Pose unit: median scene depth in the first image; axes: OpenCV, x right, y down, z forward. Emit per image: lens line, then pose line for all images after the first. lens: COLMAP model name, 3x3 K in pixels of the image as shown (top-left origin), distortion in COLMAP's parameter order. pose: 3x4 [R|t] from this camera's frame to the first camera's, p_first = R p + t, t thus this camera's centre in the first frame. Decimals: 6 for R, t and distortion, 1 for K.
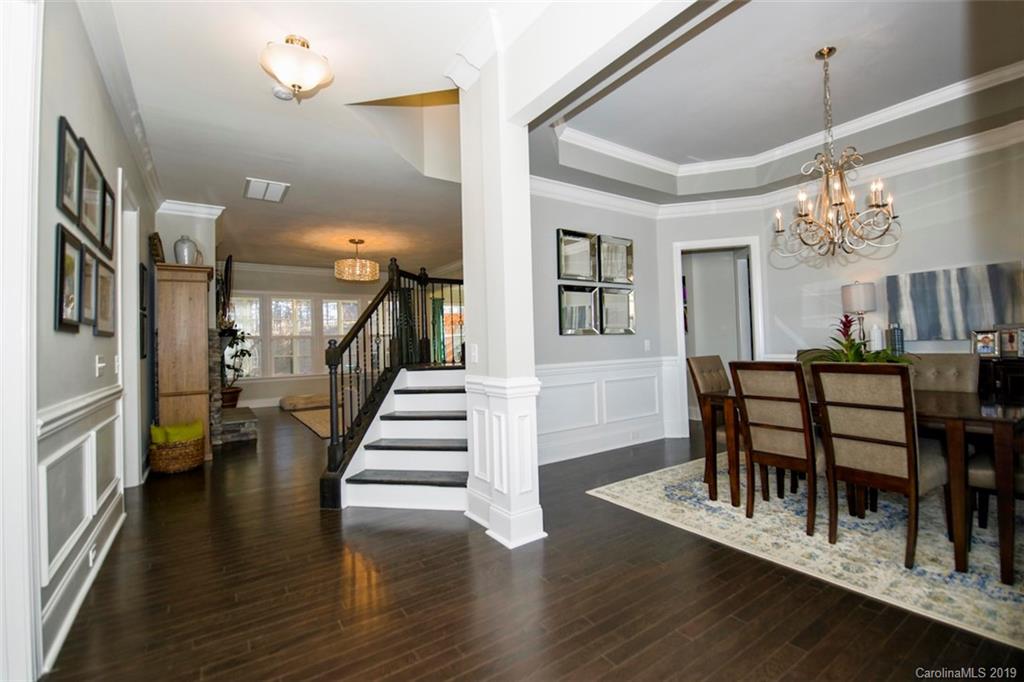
lens RADIAL K [[444.5, 0, 514.0], [0, 444.5, 334.0], [0, 0, 1]] dist [-0.000808, 0.000021]
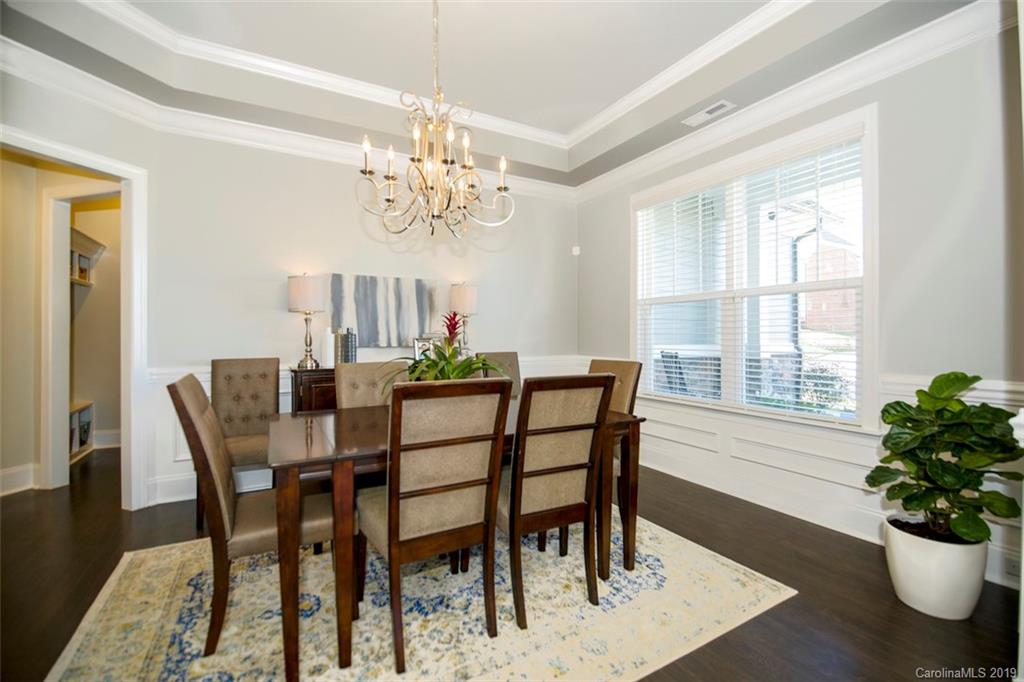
lens RADIAL K [[444.5, 0, 516.1], [0, 444.5, 341.1], [0, 0, 1]] dist [-0.000808, 0.000021]
pose [[0.058380, 0.025289, 0.997974, -0.011025], [-0.023884, 0.999428, -0.023928, 0.022052], [-0.998009, -0.022438, 0.058951, 0.847837]]
